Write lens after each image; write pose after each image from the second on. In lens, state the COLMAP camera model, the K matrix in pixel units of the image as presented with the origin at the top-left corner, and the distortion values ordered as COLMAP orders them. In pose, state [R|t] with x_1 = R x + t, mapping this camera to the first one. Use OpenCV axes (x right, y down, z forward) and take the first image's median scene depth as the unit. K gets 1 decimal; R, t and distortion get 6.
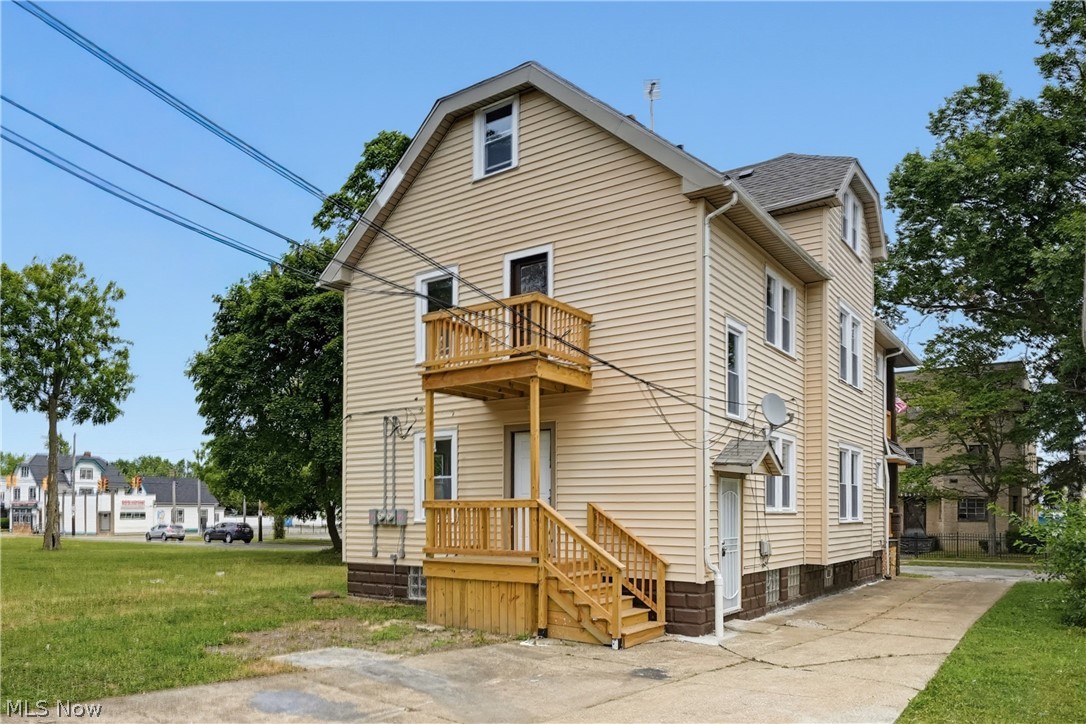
lens RADIAL K [[520.7, 0, 542.6], [0, 520.7, 322.6], [0, 0, 1]] dist [-0.002966, -0.000333]
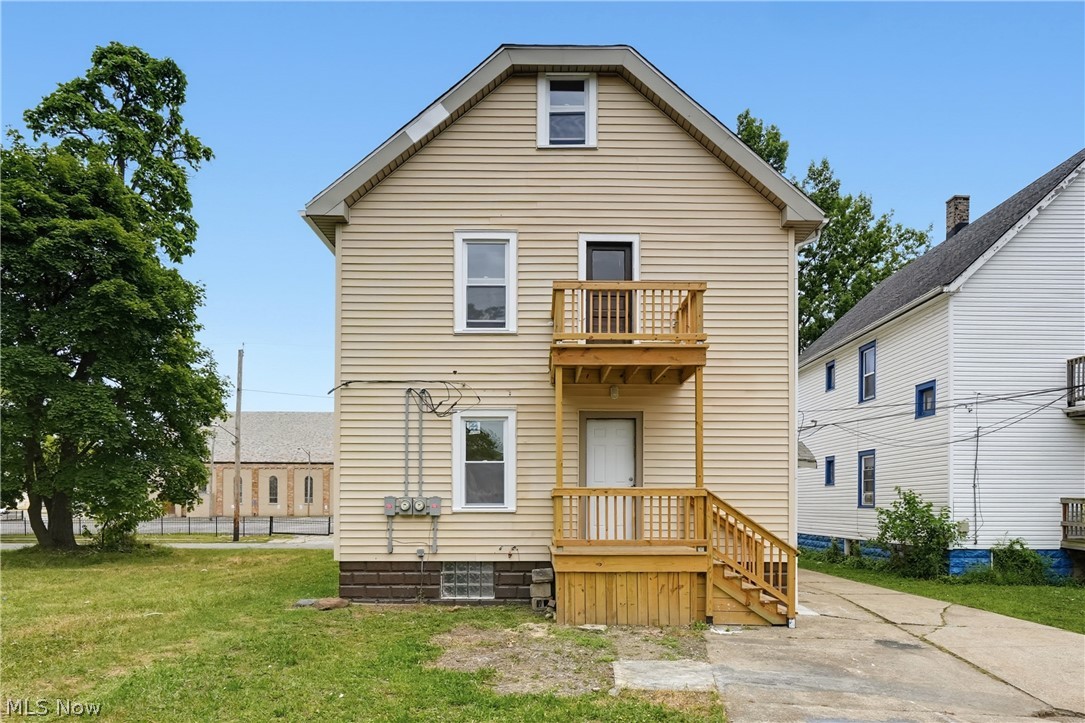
lens RADIAL K [[489.0, 0, 536.9], [0, 489.0, 339.1], [0, 0, 1]] dist [-0.001390, -0.000720]
pose [[0.889393, 0.146968, 0.432874, -0.511660], [-0.159441, 0.987178, -0.007573, 0.080813], [-0.428437, -0.062283, 0.901423, 0.216021]]
